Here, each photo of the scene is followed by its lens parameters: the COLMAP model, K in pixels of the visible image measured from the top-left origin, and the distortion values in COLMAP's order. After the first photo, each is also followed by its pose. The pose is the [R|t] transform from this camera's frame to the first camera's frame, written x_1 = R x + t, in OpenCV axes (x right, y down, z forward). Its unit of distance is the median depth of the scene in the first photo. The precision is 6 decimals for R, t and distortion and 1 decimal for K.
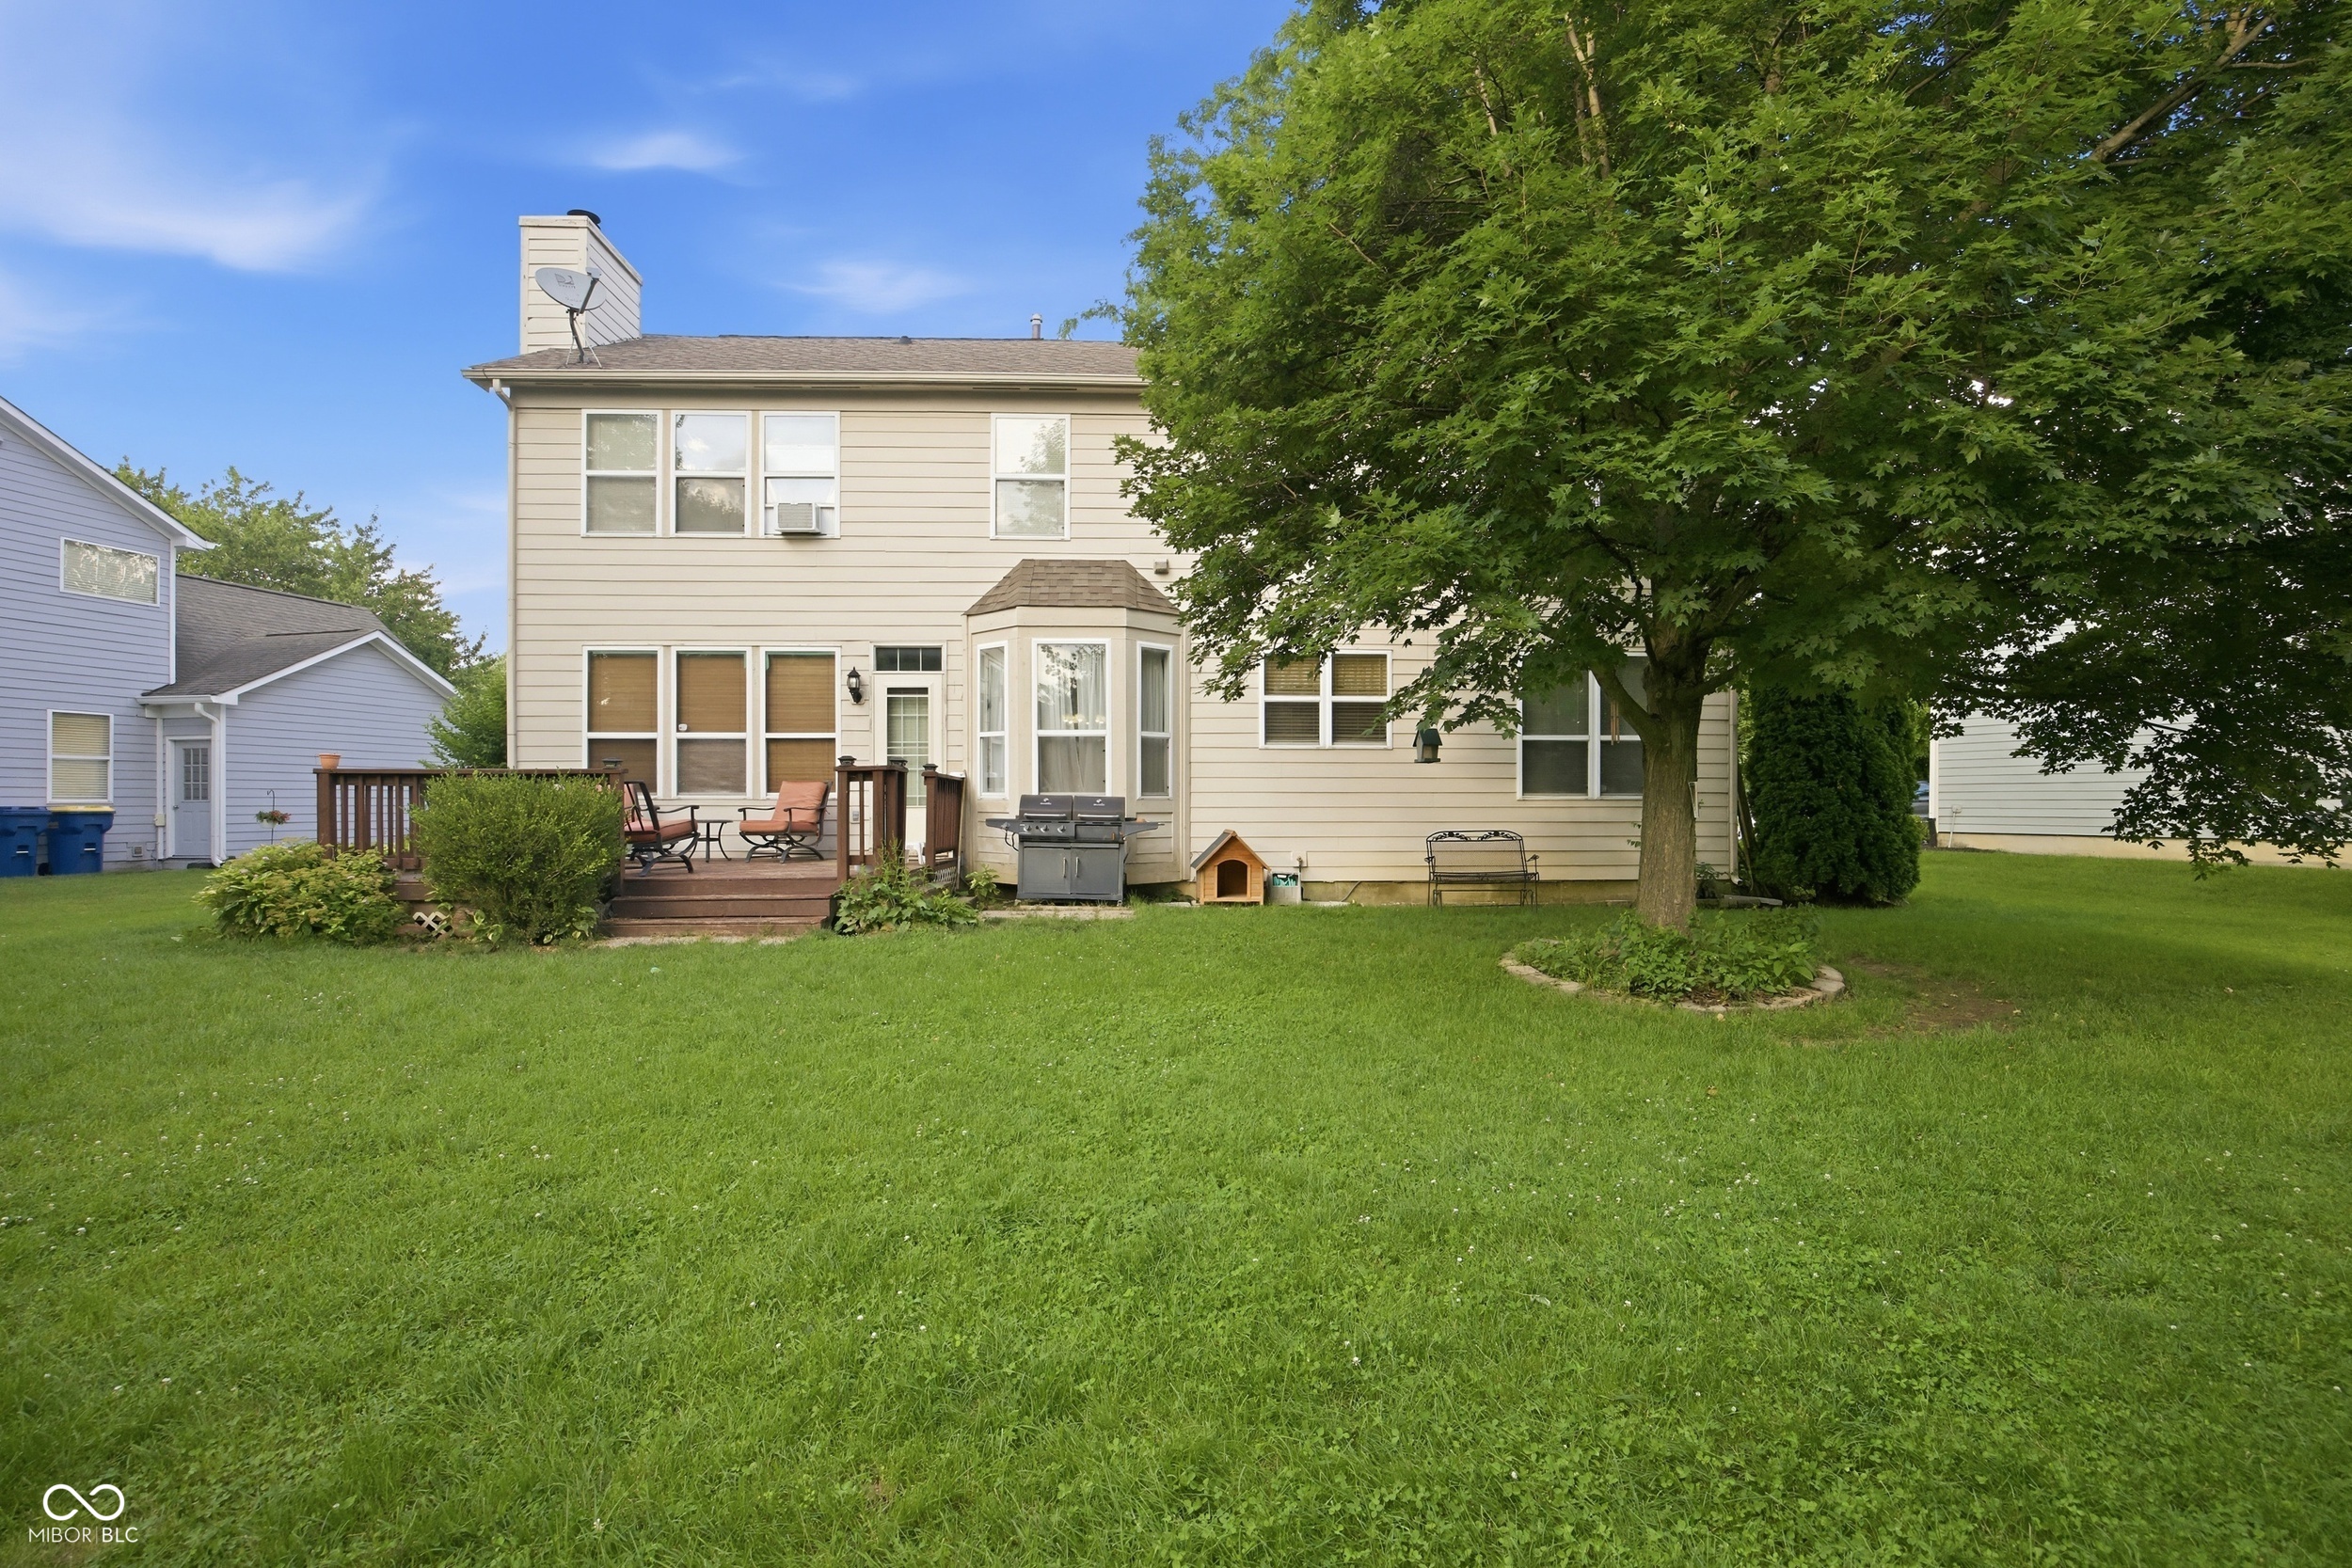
lens RADIAL K [[1186.6, 0, 1176.0], [0, 1186.6, 784.0], [0, 0, 1]] dist [-0.066772, 0.000048]
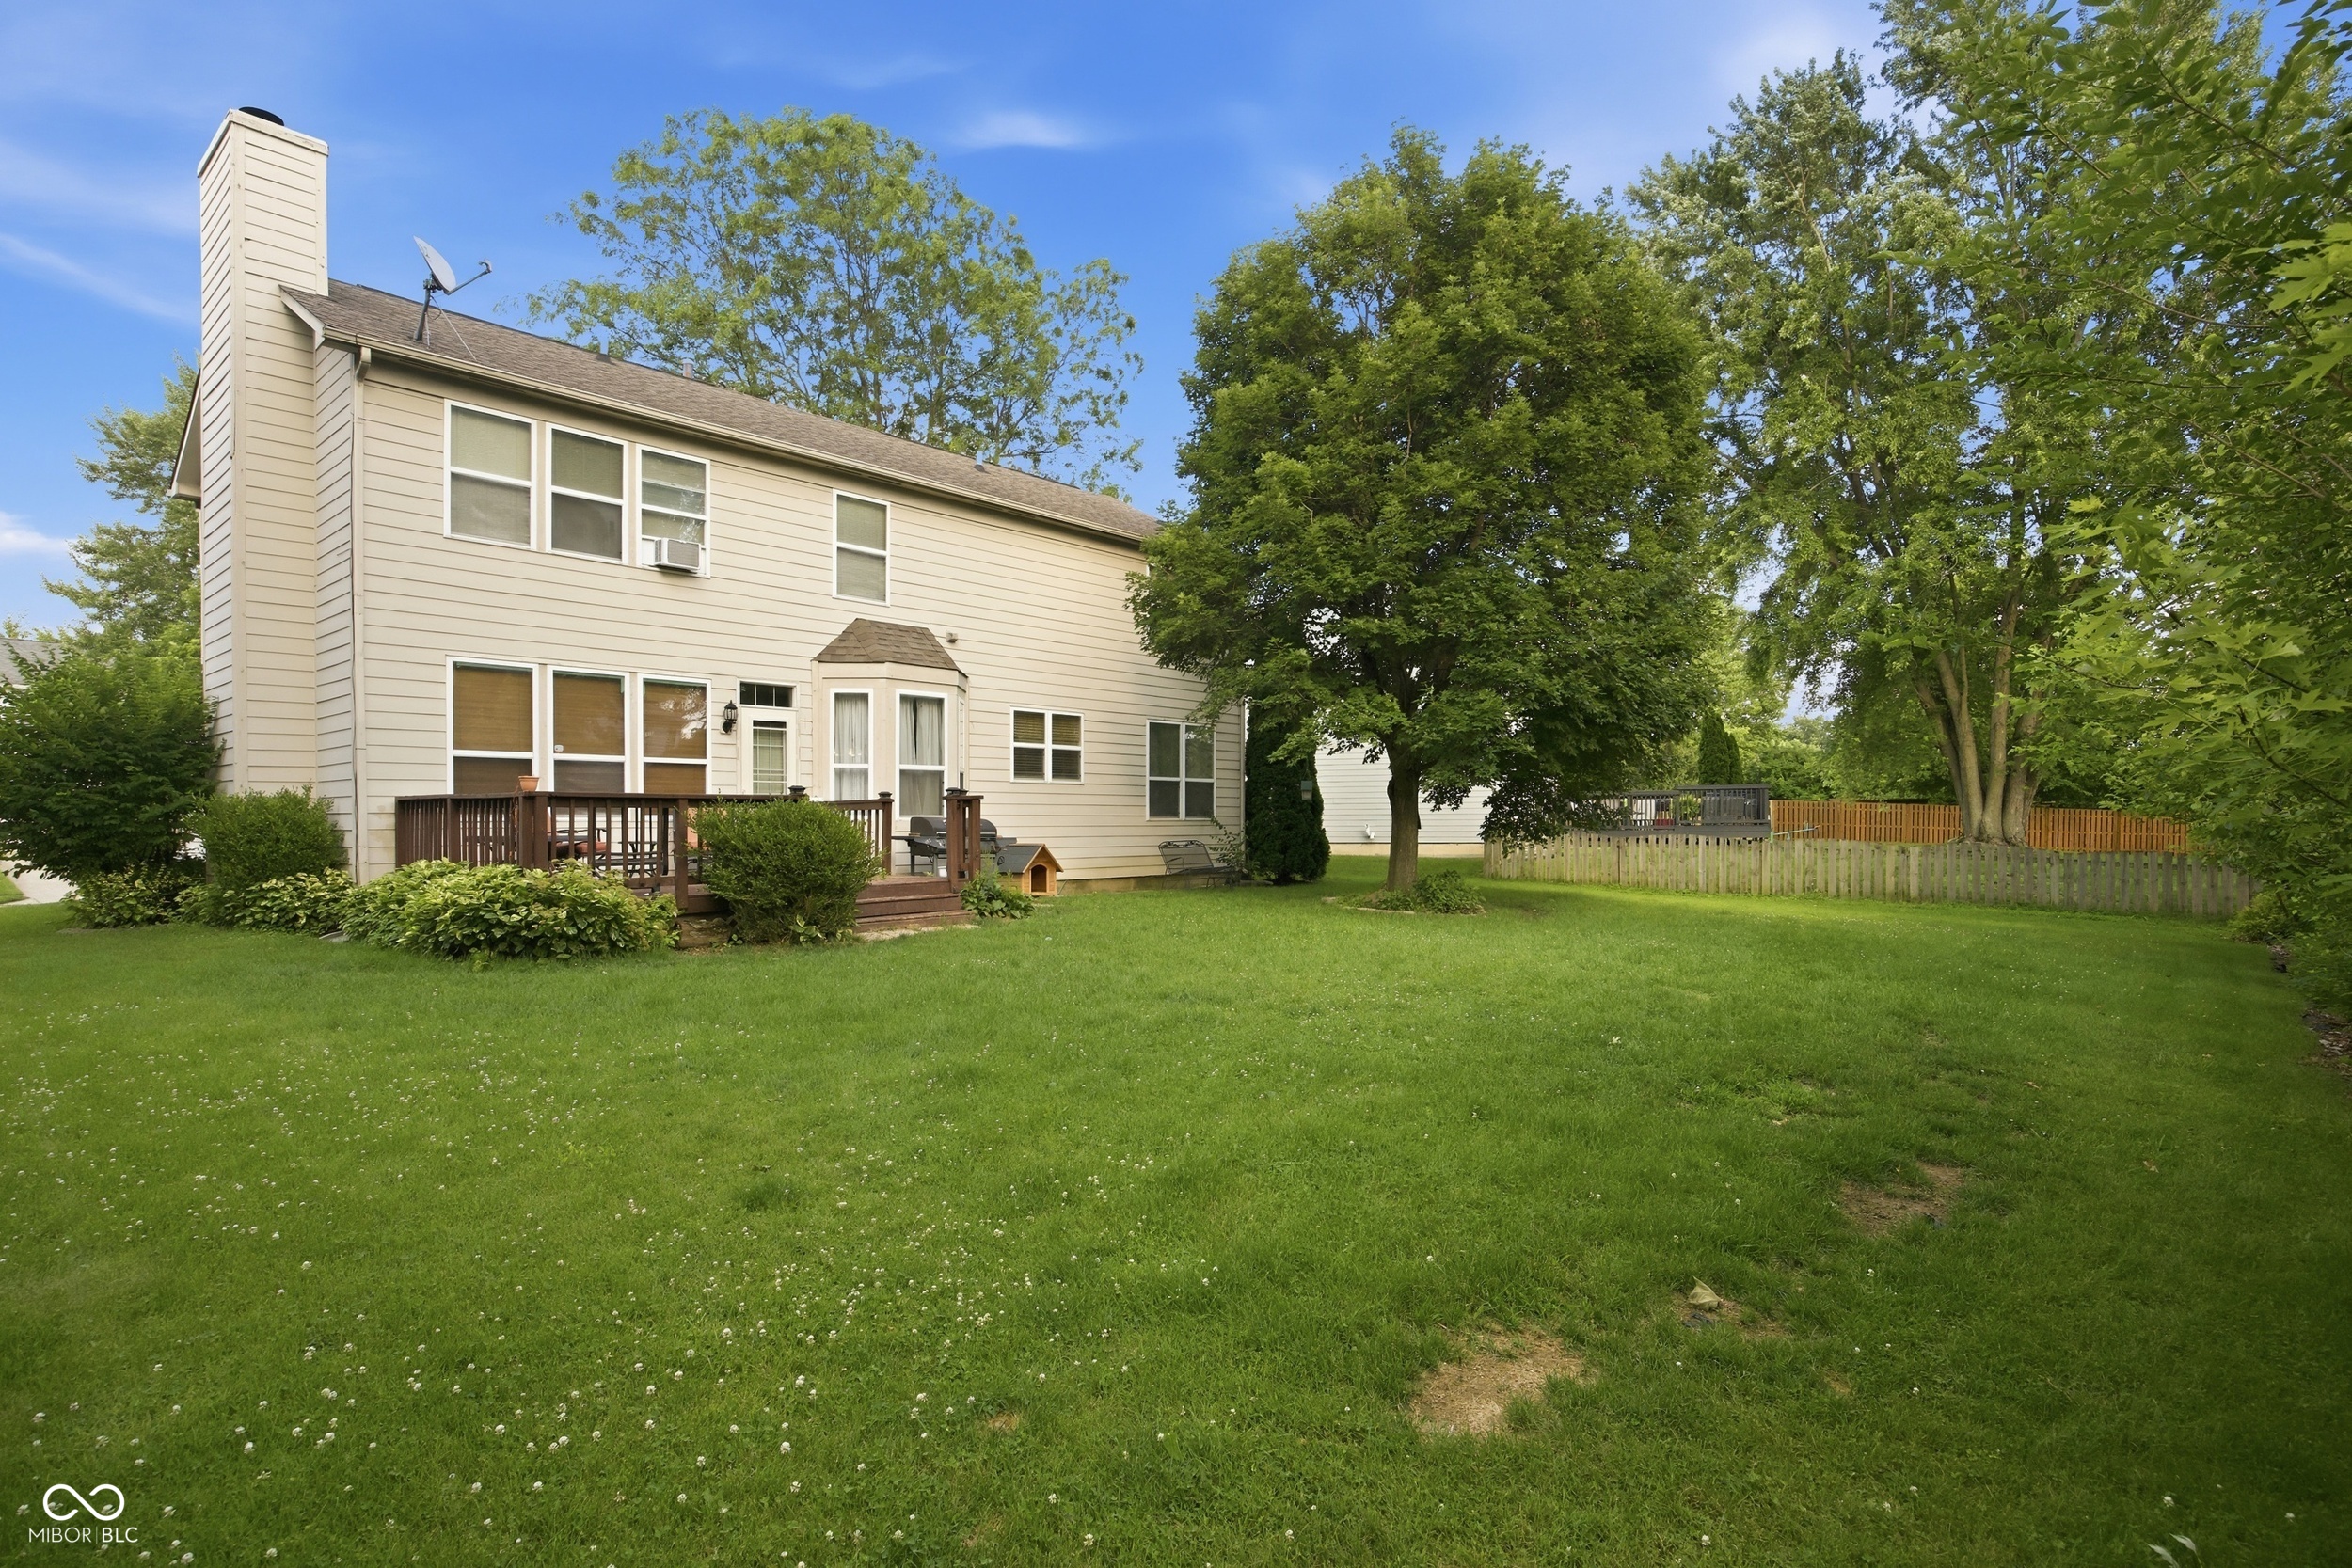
lens RADIAL K [[1186.6, 0, 1176.0], [0, 1186.6, 784.0], [0, 0, 1]] dist [-0.066772, 0.000048]
pose [[0.700145, 0.019735, 0.713728, -0.751936], [-0.006746, 0.999756, -0.021026, -0.001594], [-0.713968, 0.009907, 0.700108, -0.051508]]
